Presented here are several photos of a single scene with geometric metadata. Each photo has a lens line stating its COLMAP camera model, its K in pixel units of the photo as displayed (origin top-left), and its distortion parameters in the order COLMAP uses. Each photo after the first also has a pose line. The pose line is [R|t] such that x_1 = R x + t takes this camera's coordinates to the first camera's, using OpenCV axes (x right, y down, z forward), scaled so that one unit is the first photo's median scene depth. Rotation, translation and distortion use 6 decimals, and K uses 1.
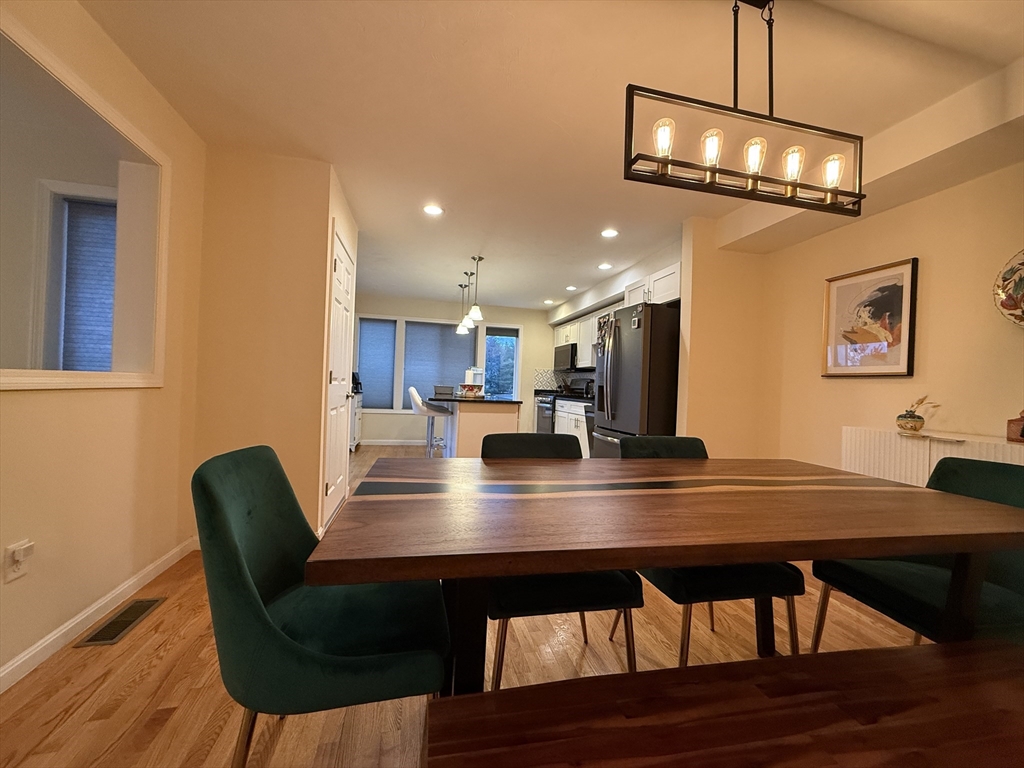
lens RADIAL K [[407.3, 0, 509.8], [0, 407.3, 382.7], [0, 0, 1]] dist [-0.000529, -0.000373]
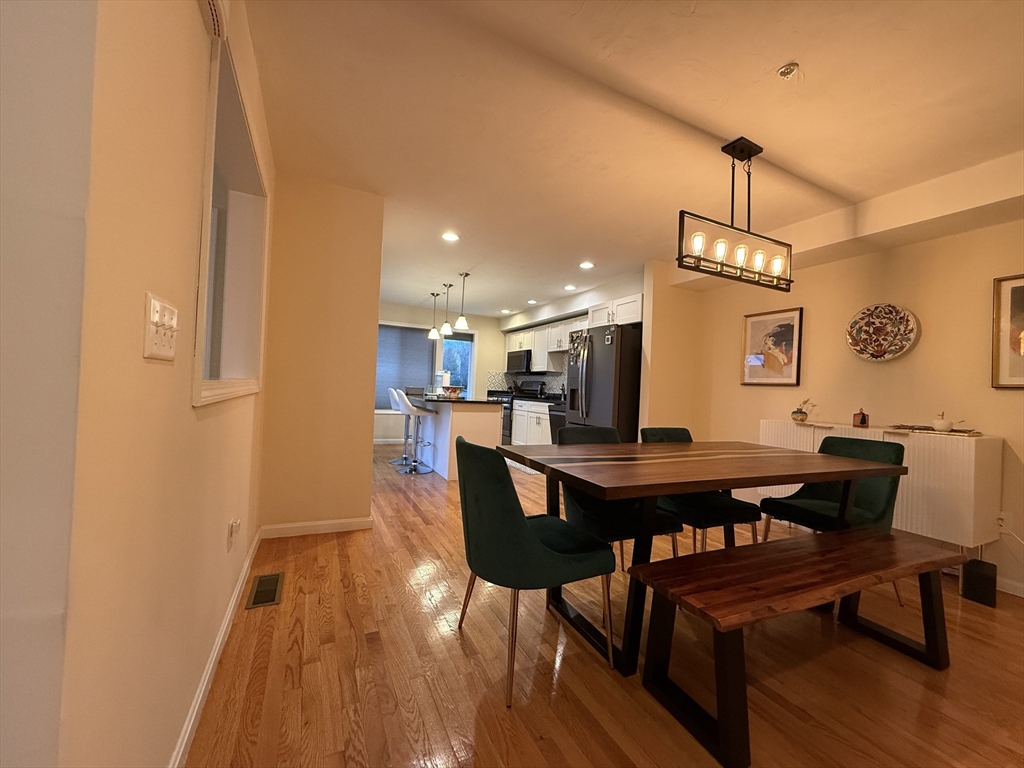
lens RADIAL K [[407.3, 0, 509.5], [0, 407.3, 382.4], [0, 0, 1]] dist [-0.000529, -0.000373]
pose [[0.975187, 0.008264, 0.221229, -0.237801], [-0.008855, 0.999959, 0.001681, -0.012829], [-0.221206, -0.003598, 0.975221, -0.142574]]
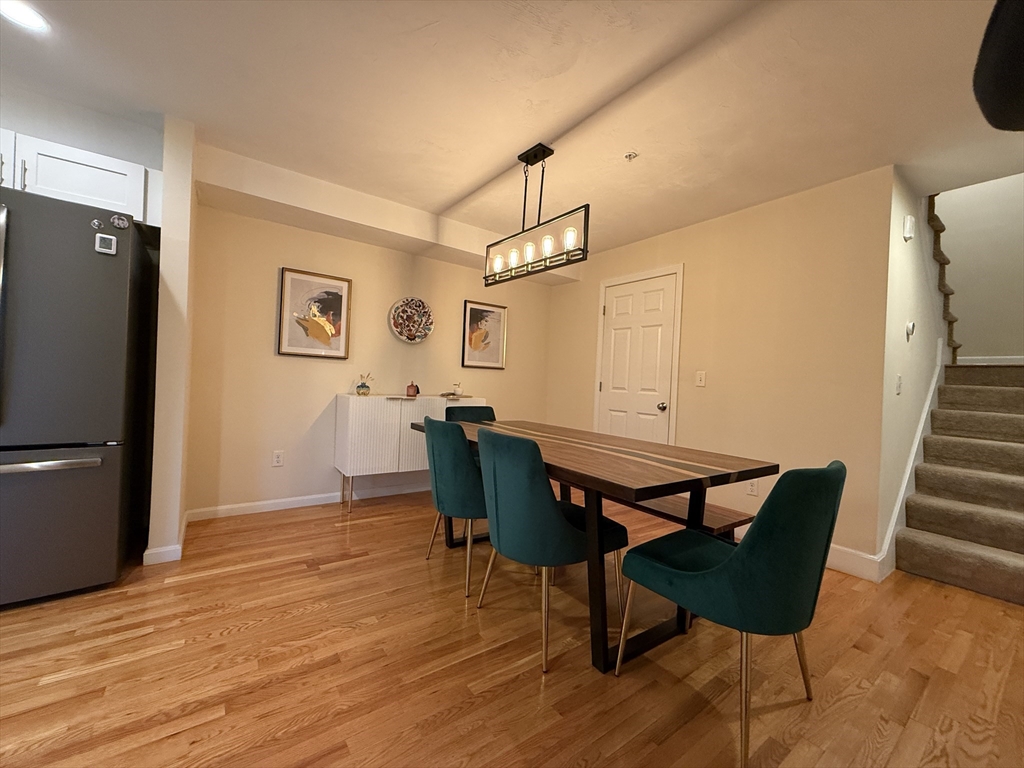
lens RADIAL K [[407.3, 0, 509.4], [0, 407.3, 383.7], [0, 0, 1]] dist [-0.000529, -0.000373]
pose [[-0.385204, -0.058010, 0.921007, -0.376880], [-0.066116, 0.997192, 0.035156, -0.010851], [-0.920460, -0.047351, -0.387957, 0.621273]]
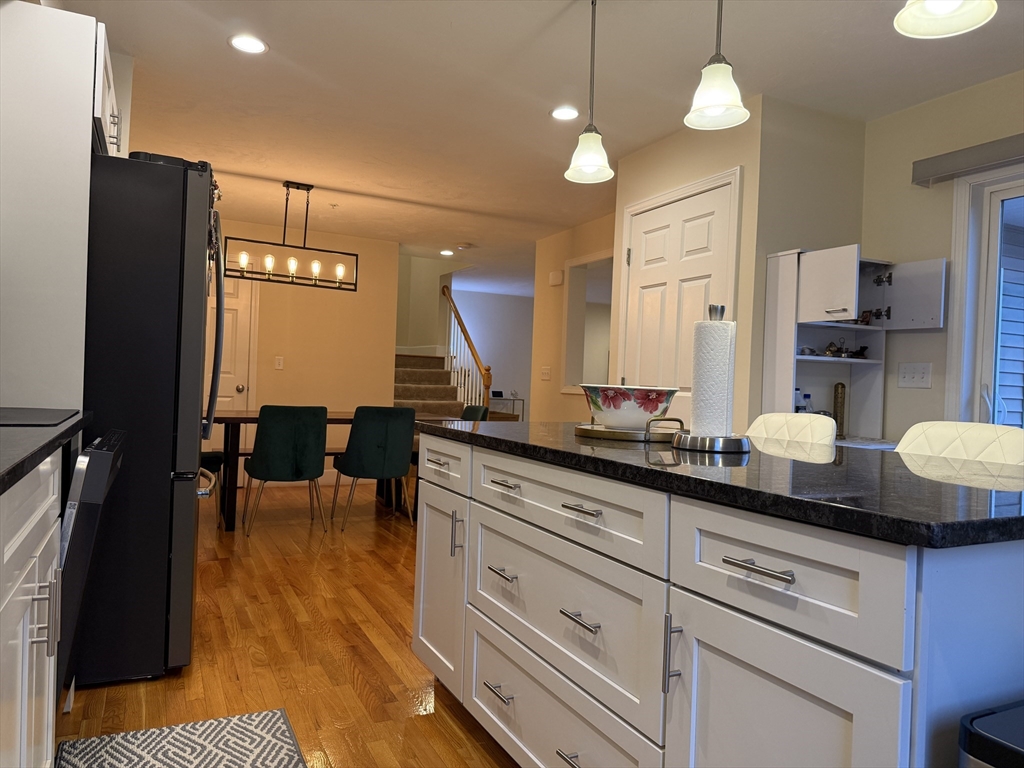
lens RADIAL K [[720.9, 0, 509.9], [0, 720.9, 386.0], [0, 0, 1]] dist [0.048943, -0.063059]
pose [[-0.971781, -0.075178, -0.223584, 0.102265], [-0.074347, 0.997158, -0.012149, 0.017970], [0.223862, 0.004817, -0.974609, 1.792193]]
